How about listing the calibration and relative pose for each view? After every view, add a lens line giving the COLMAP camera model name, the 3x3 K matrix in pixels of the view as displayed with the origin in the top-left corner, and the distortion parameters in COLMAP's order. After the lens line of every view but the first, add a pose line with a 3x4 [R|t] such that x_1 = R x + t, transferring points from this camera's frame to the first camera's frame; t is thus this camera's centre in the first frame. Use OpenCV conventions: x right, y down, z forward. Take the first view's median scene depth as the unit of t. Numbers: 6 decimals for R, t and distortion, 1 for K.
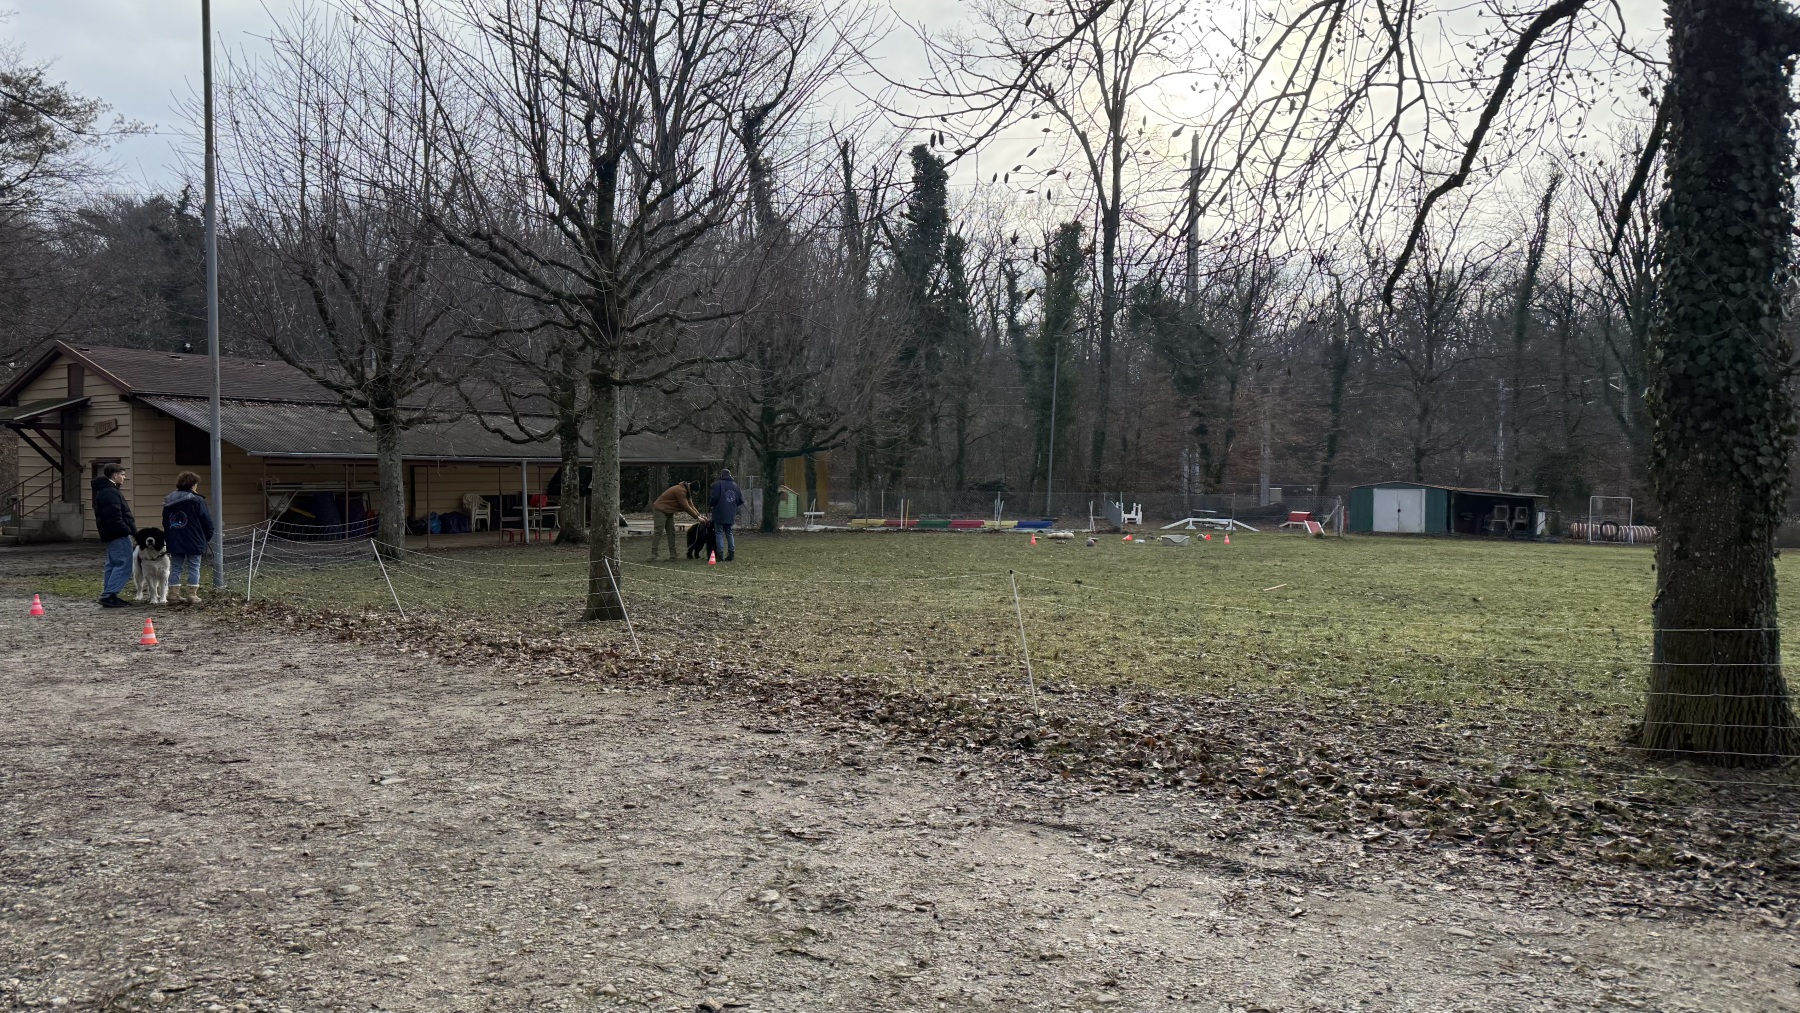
lens RADIAL K [[1259.2, 0, 910.8], [0, 1259.2, 495.2], [0, 0, 1]] dist [0.066482, -0.065258]
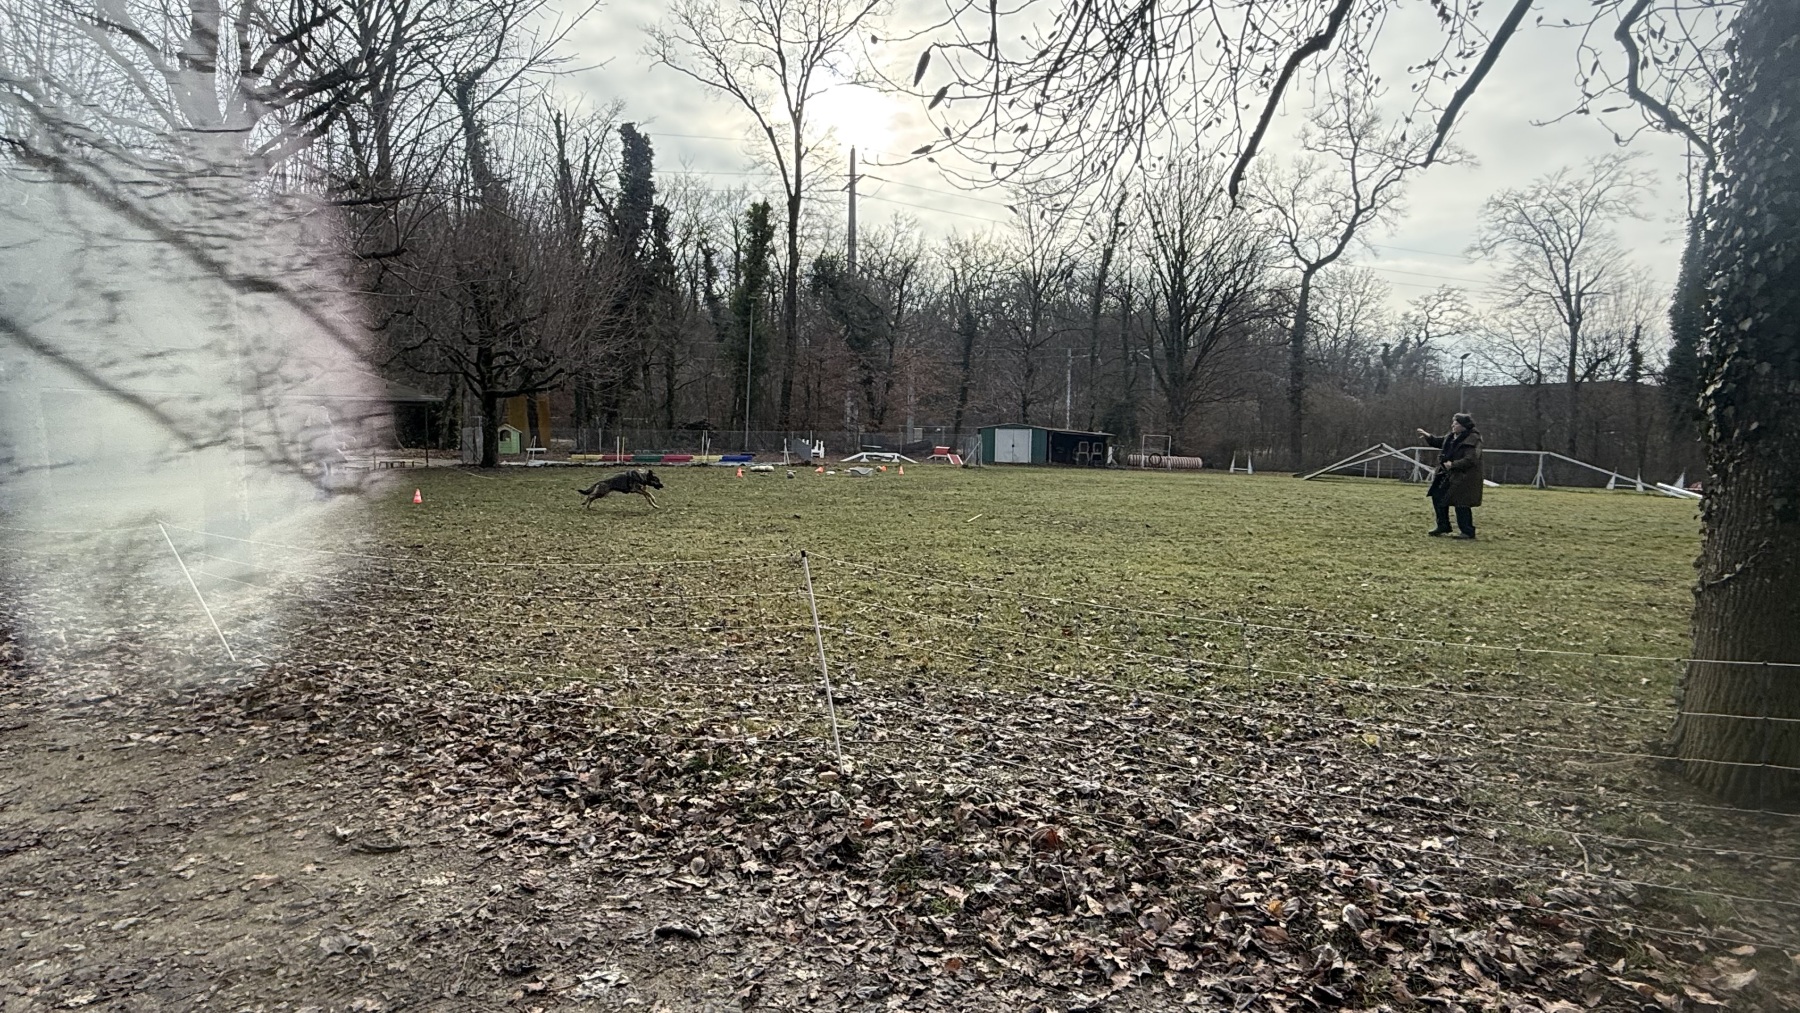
lens RADIAL K [[936.8, 0, 889.1], [0, 936.8, 514.4], [0, 0, 1]] dist [-0.001351, 0.003263]
pose [[0.962866, -0.021075, 0.269155, -0.000519], [-0.002001, 0.996364, 0.085175, 0.000567], [-0.269972, -0.082551, 0.959323, 0.109233]]
